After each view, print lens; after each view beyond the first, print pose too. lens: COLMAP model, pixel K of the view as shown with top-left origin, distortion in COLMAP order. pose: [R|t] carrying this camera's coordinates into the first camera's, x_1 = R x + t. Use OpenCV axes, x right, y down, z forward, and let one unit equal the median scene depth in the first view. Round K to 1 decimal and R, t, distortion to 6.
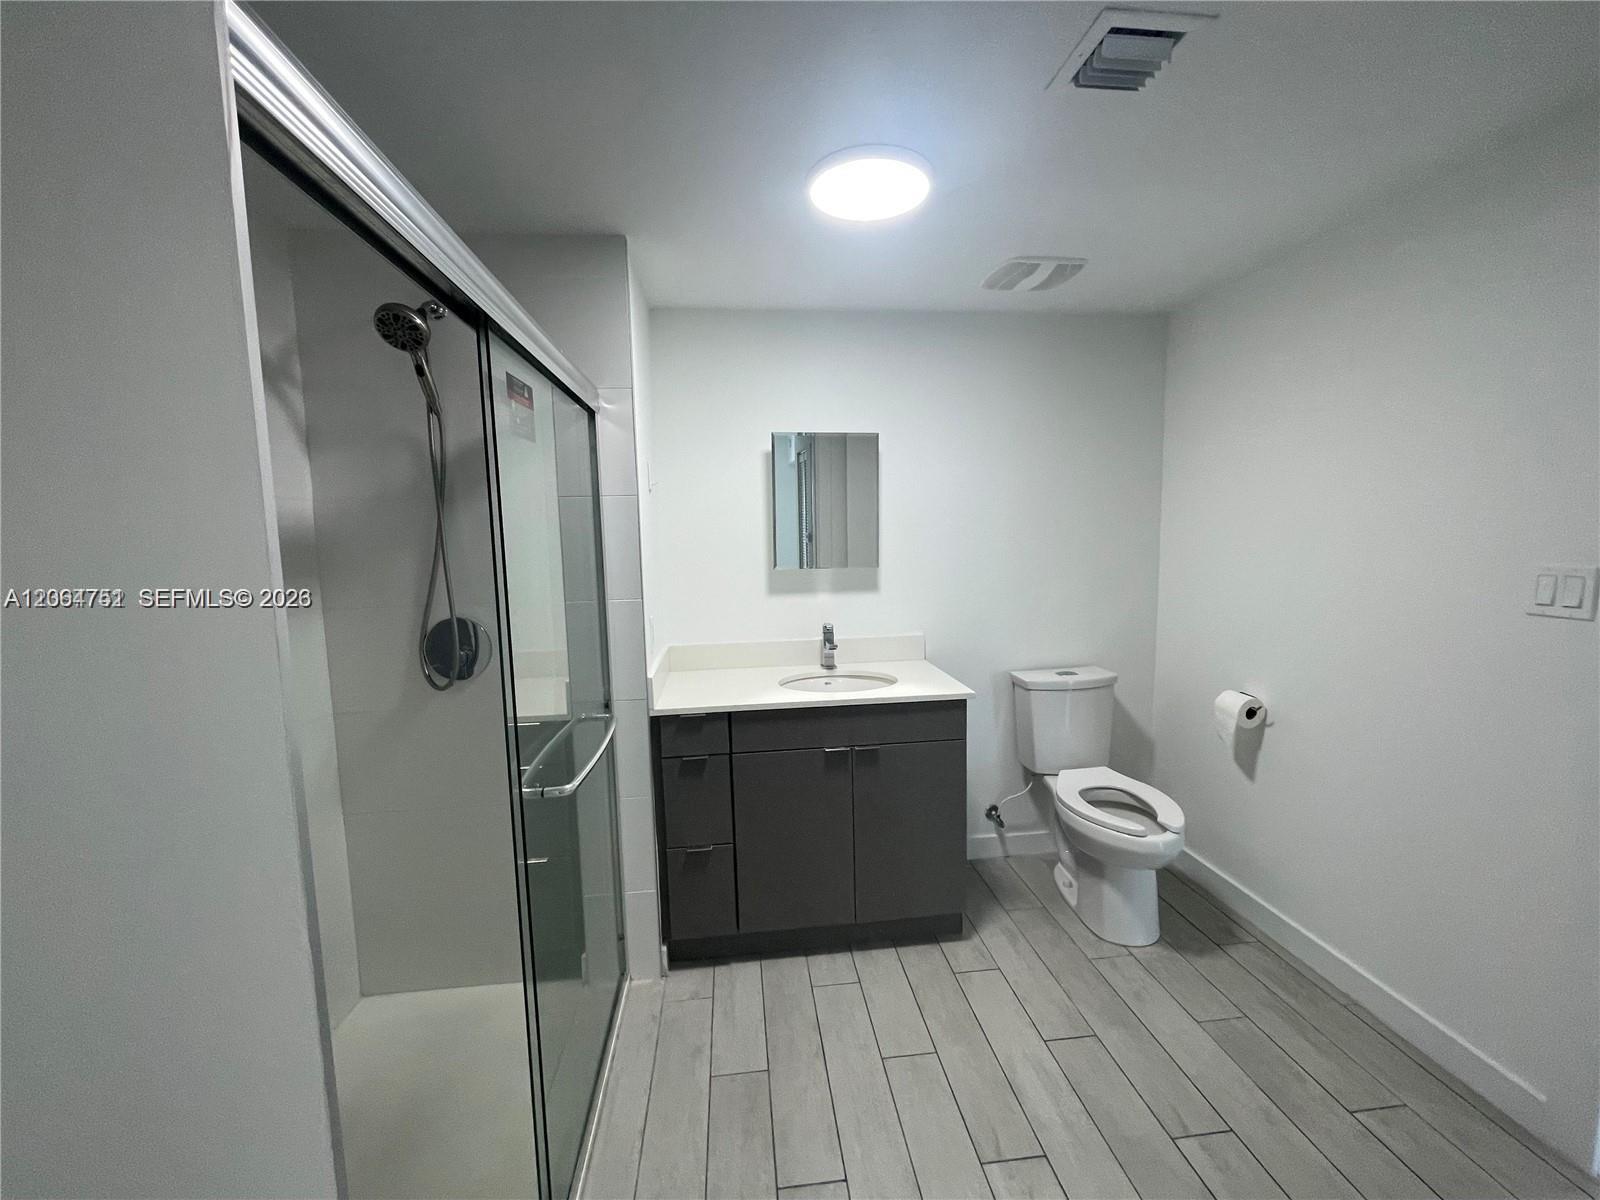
lens RADIAL K [[646.3, 0, 802.0], [0, 646.3, 600.7], [0, 0, 1]] dist [-0.003787, -0.000105]
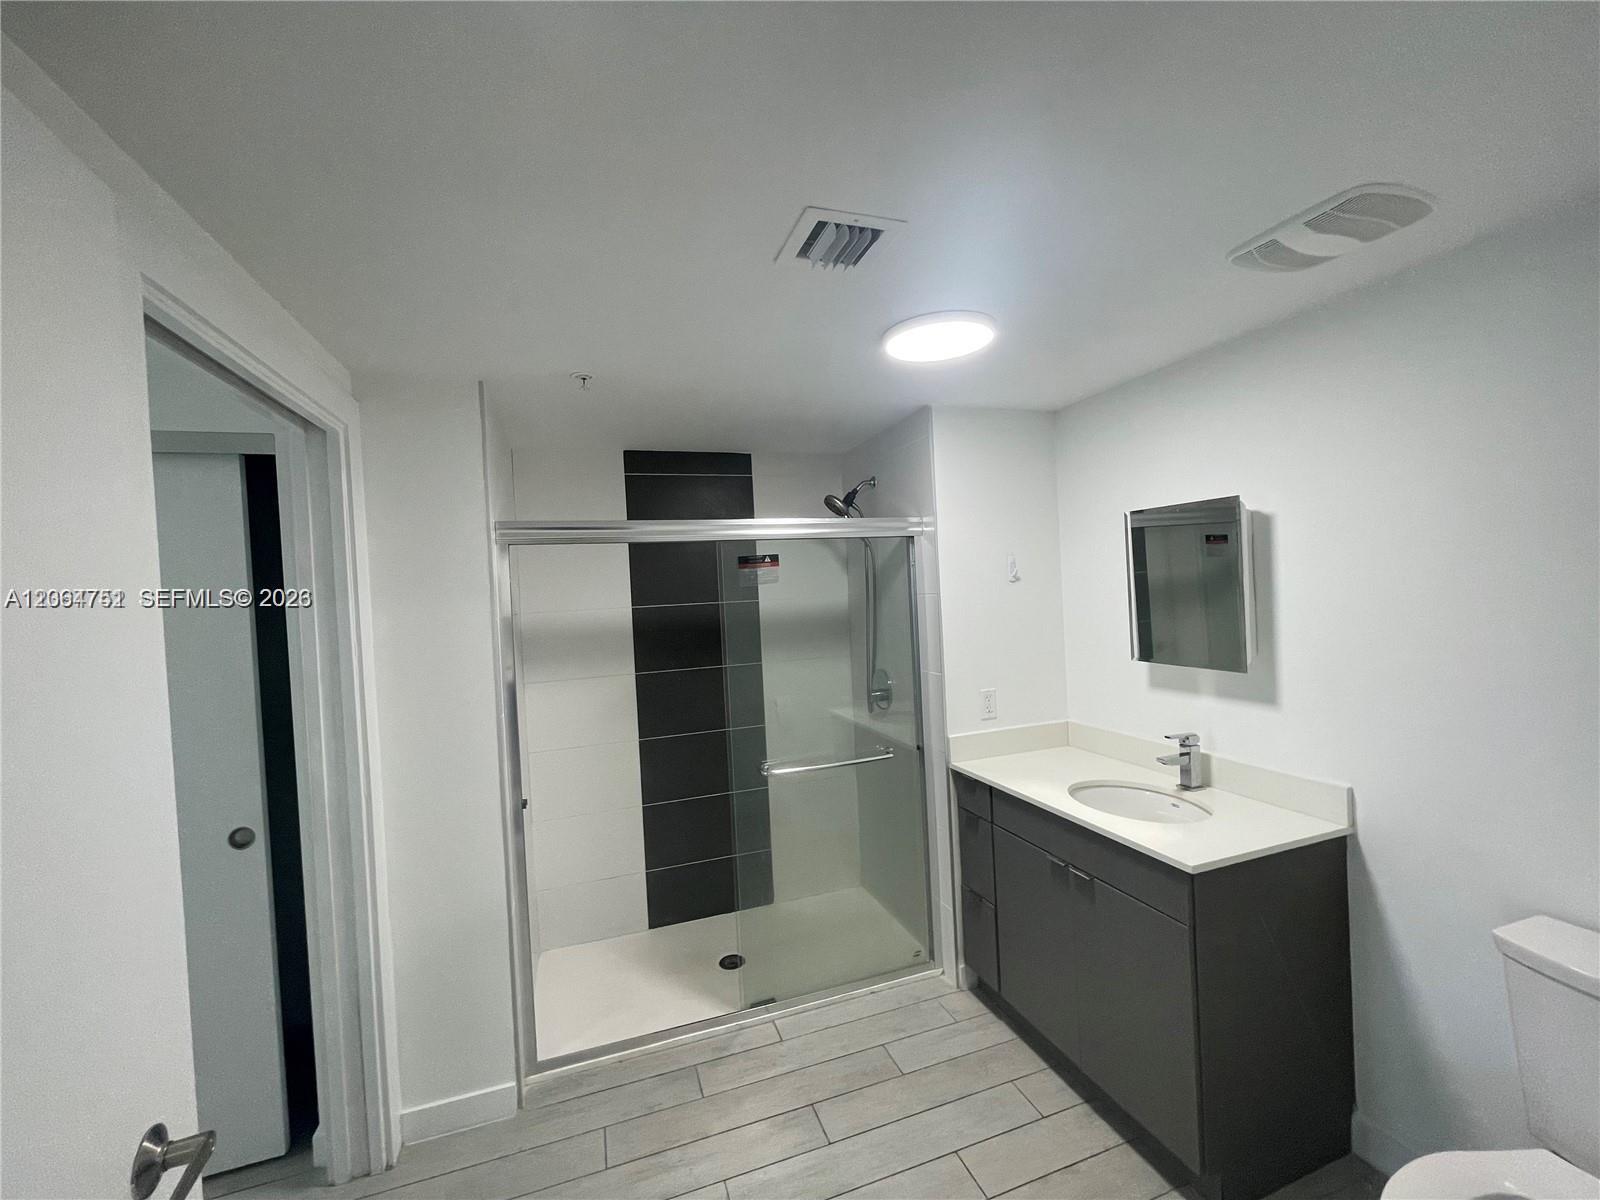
lens RADIAL K [[646.3, 0, 802.0], [0, 646.3, 600.7], [0, 0, 1]] dist [-0.003787, -0.000105]
pose [[0.217811, 0.024245, -0.975690, 0.862072], [-0.056126, 0.998348, 0.012278, -0.136774], [0.974376, 0.052087, 0.218812, 0.402234]]
